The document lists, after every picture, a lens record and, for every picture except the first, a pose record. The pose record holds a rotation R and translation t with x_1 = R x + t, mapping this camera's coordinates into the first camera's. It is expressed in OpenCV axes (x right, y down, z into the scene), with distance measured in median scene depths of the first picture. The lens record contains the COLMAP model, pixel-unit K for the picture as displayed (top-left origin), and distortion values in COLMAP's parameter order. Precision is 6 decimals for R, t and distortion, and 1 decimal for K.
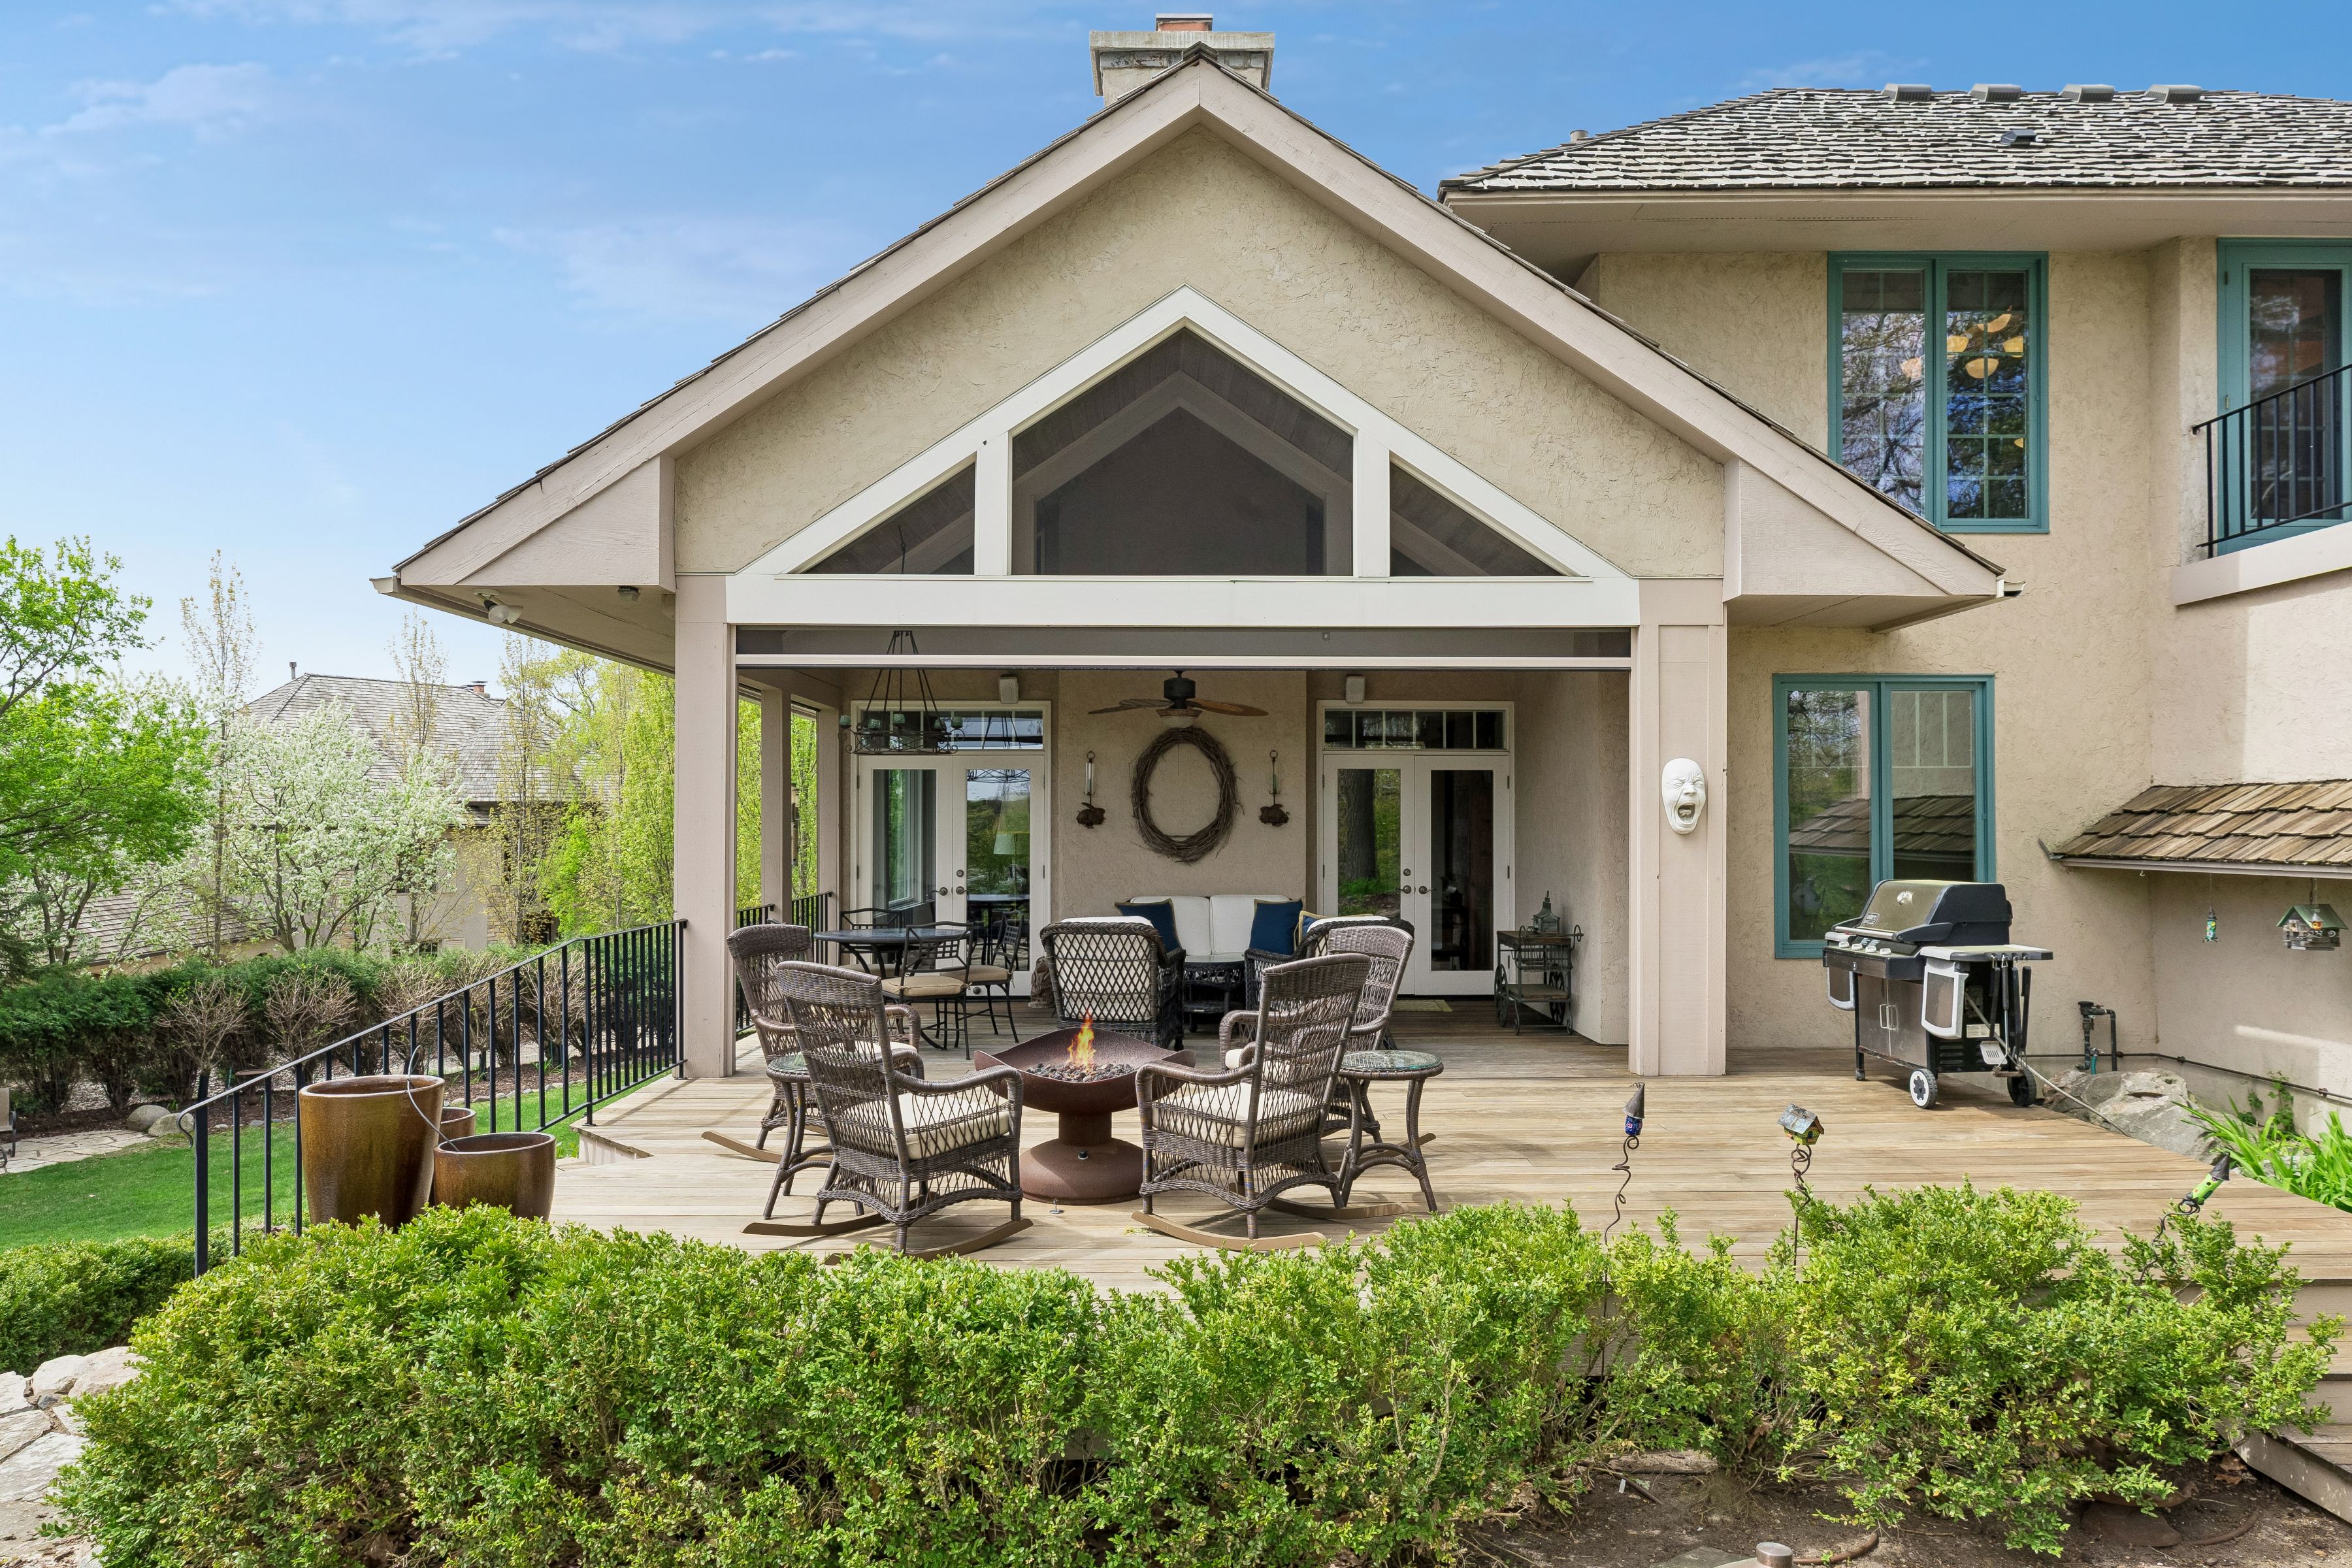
lens RADIAL K [[1456.6, 0, 1176.0], [0, 1456.6, 784.0], [0, 0, 1]] dist [0.005533, -0.000358]
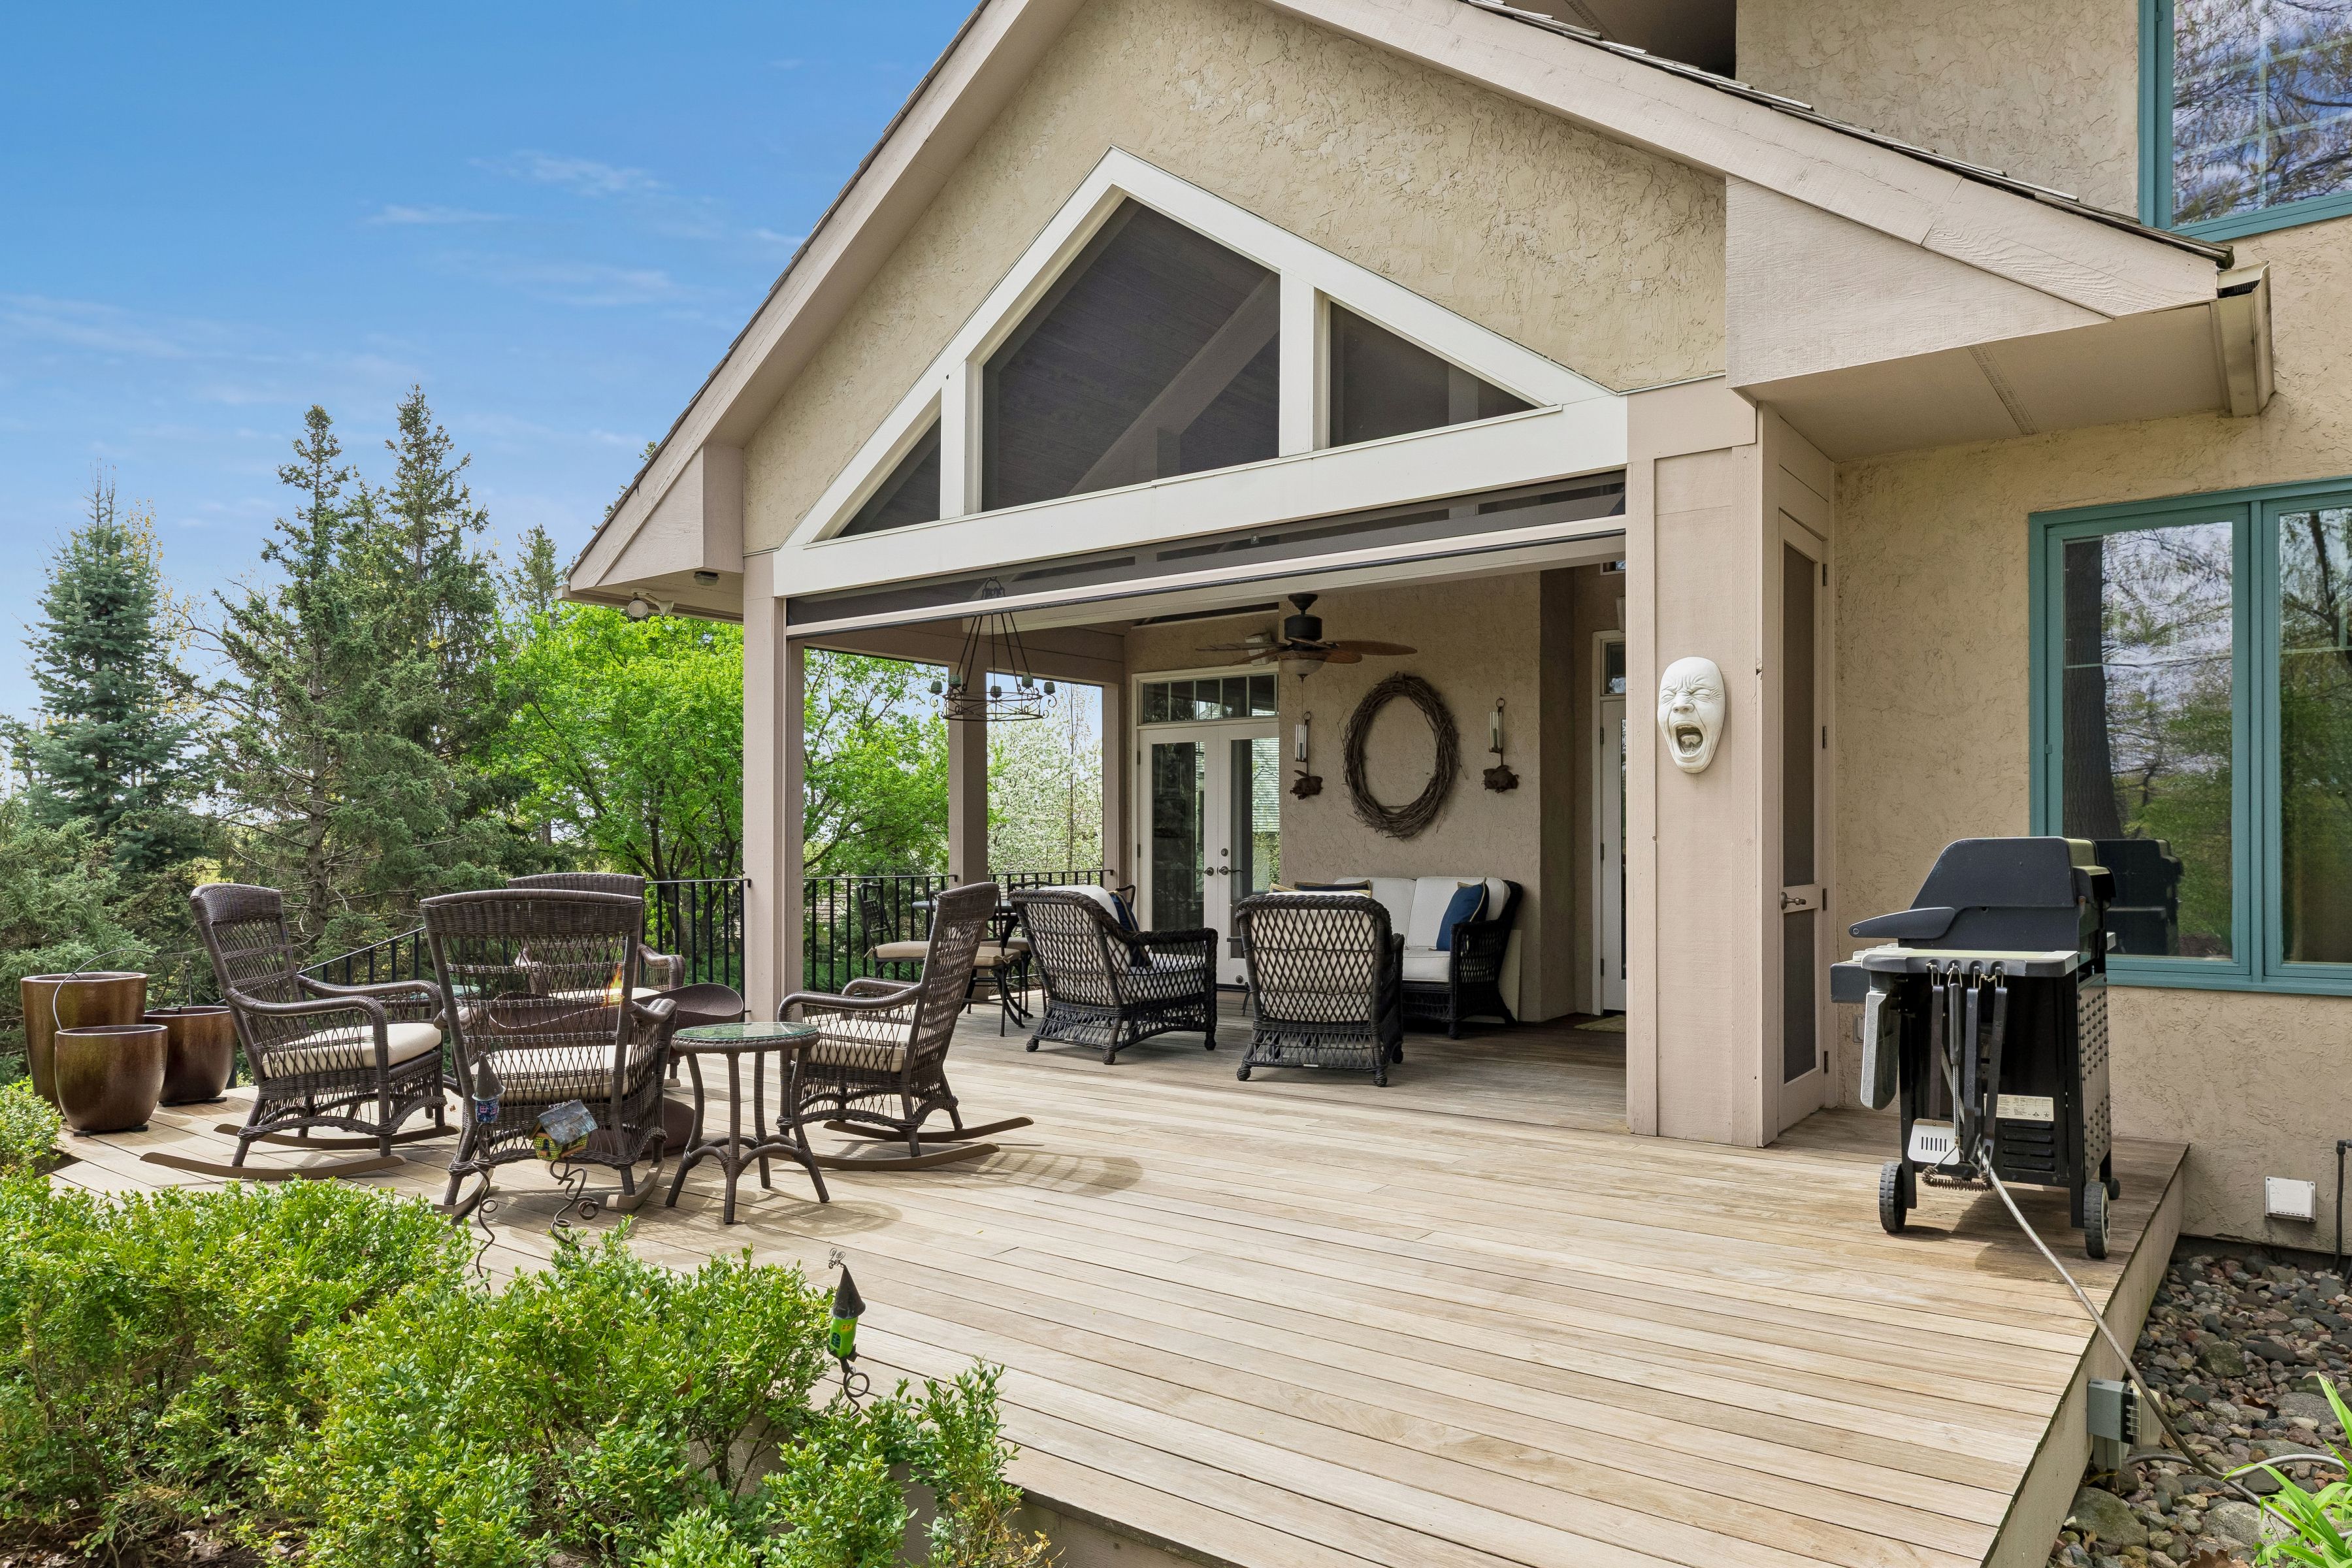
lens RADIAL K [[1490.8, 0, 1173.2], [0, 1490.8, 833.6], [0, 0, 1]] dist [-0.000375, 0.000740]
pose [[0.790302, -0.003635, -0.612706, 0.568628], [0.017607, 0.999704, 0.016781, 0.046125], [0.612464, -0.024050, 0.790132, 0.321416]]
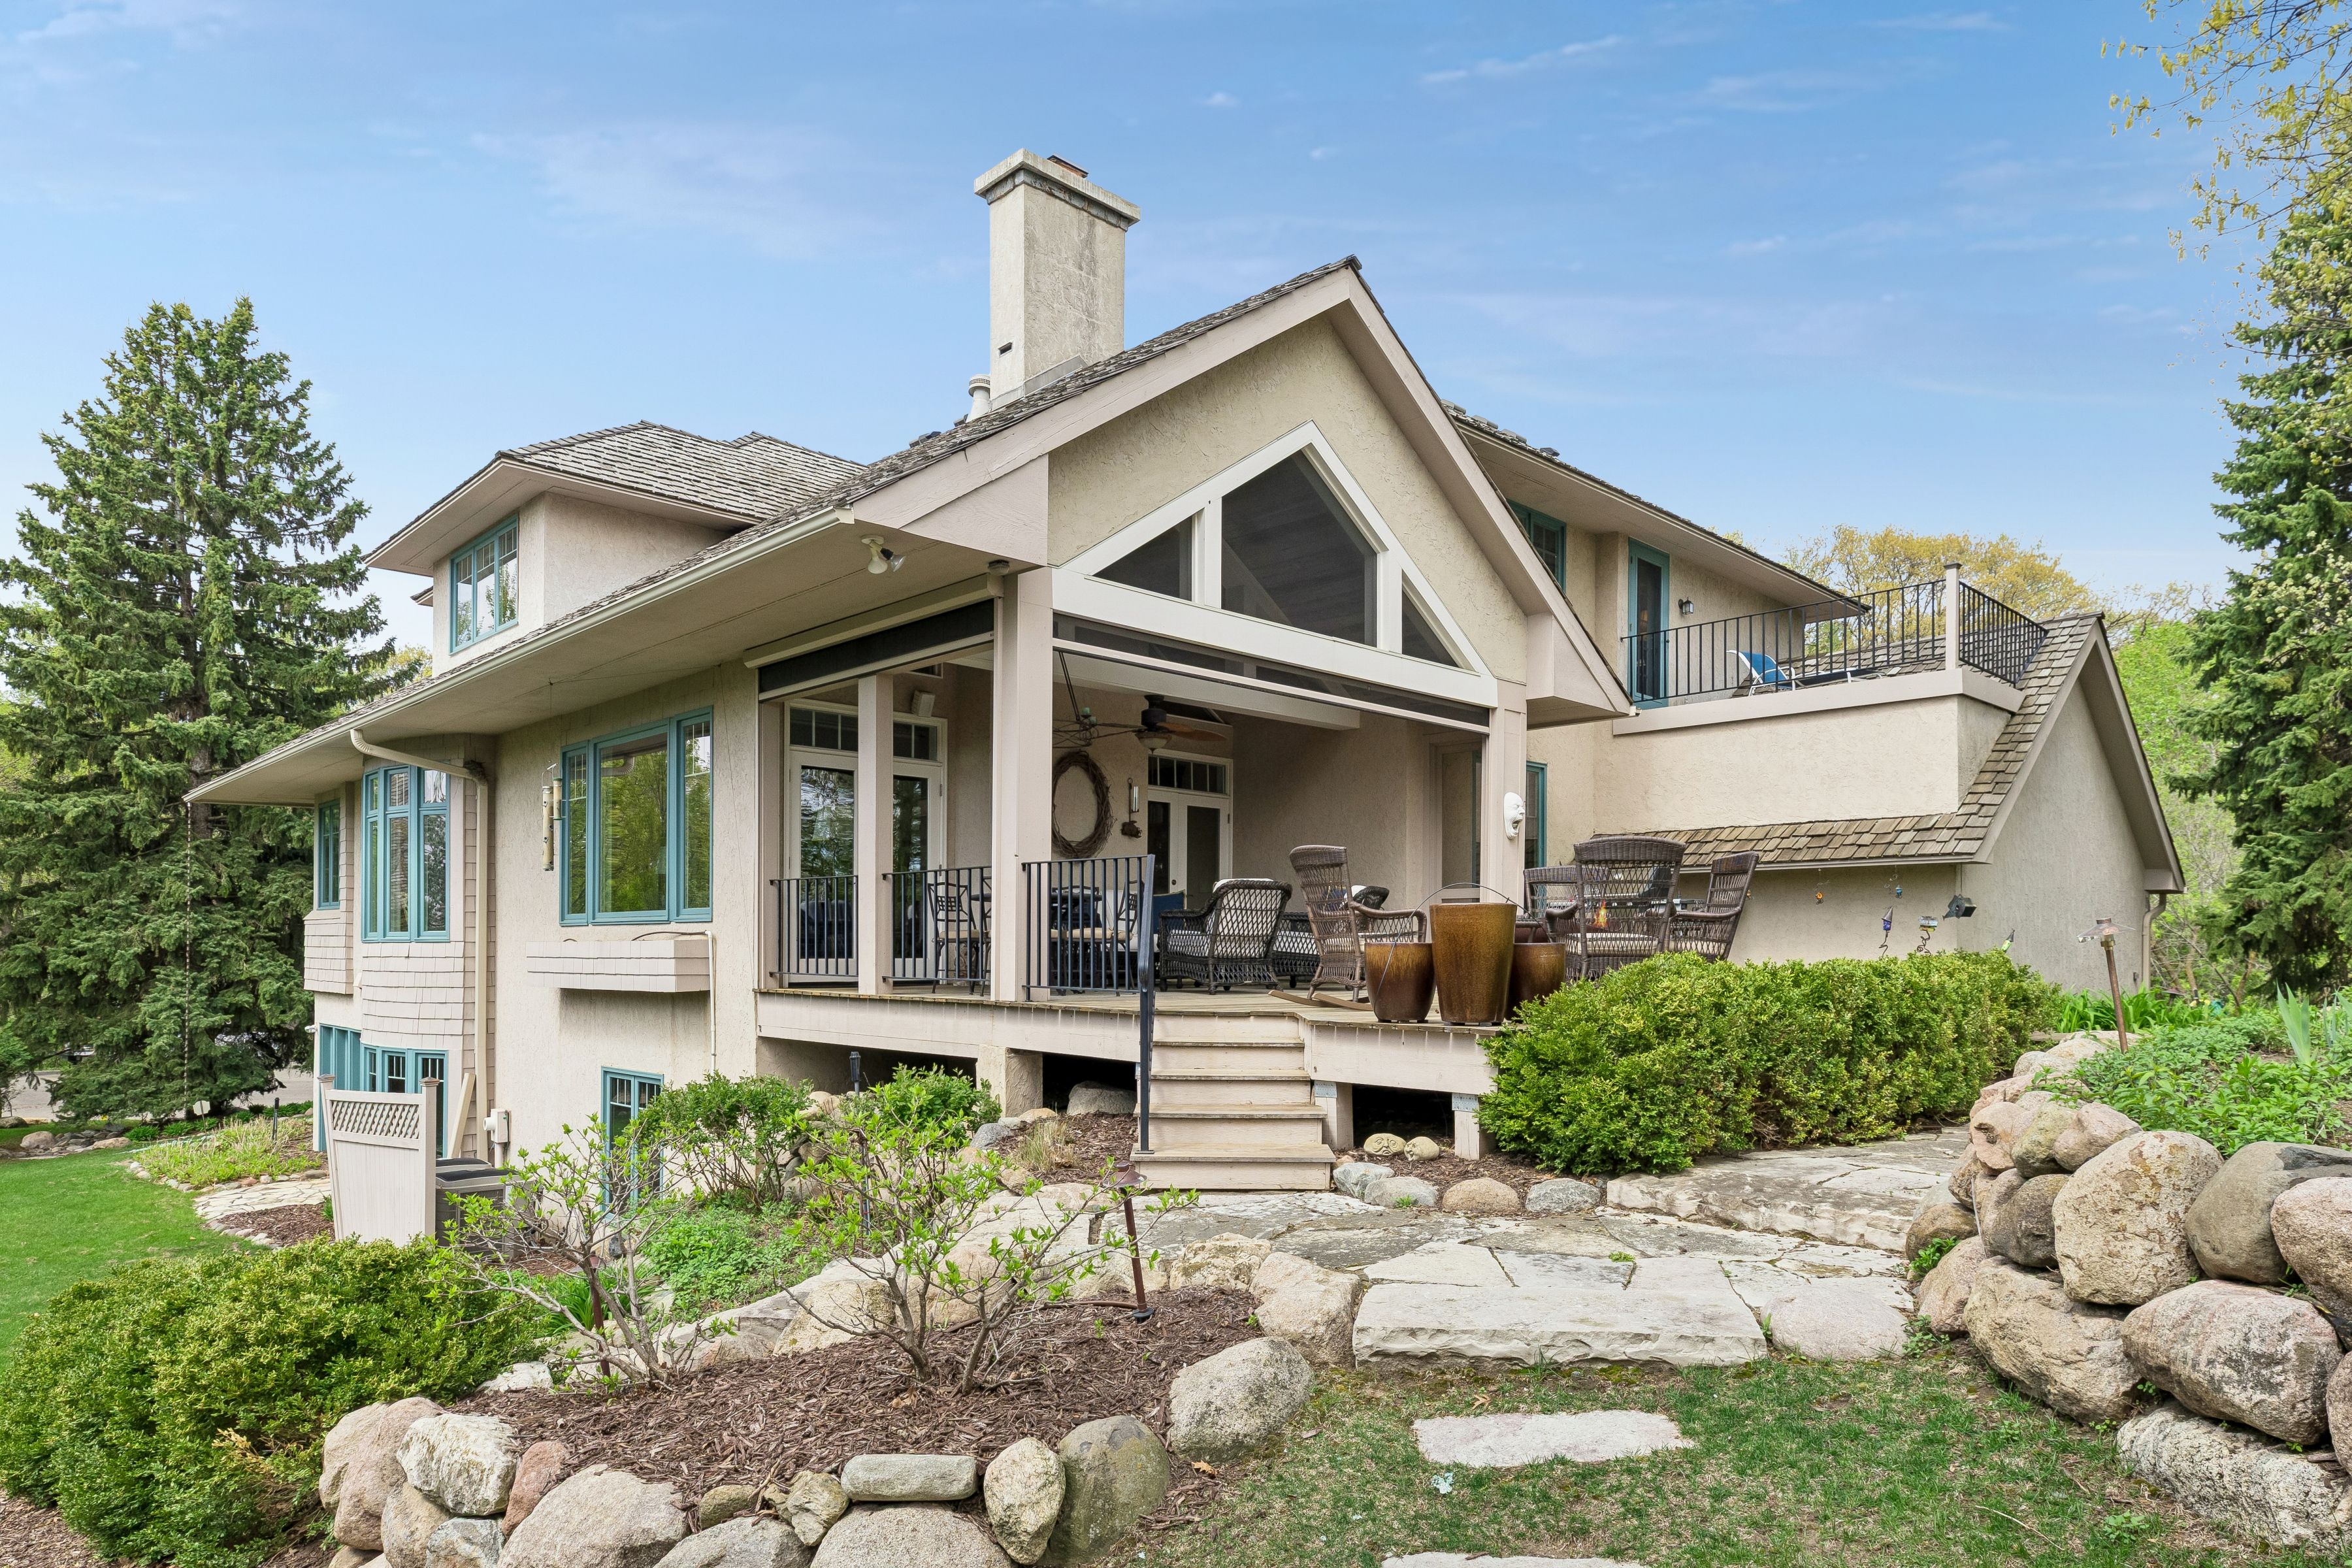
lens RADIAL K [[1395.7, 0, 1170.3], [0, 1395.7, 934.2], [0, 0, 1]] dist [-0.001361, 0.000012]
pose [[0.715981, 0.007275, 0.698081, -1.005313], [-0.019664, 0.999759, 0.009750, 0.133072], [-0.697842, -0.020708, 0.715952, 0.139157]]
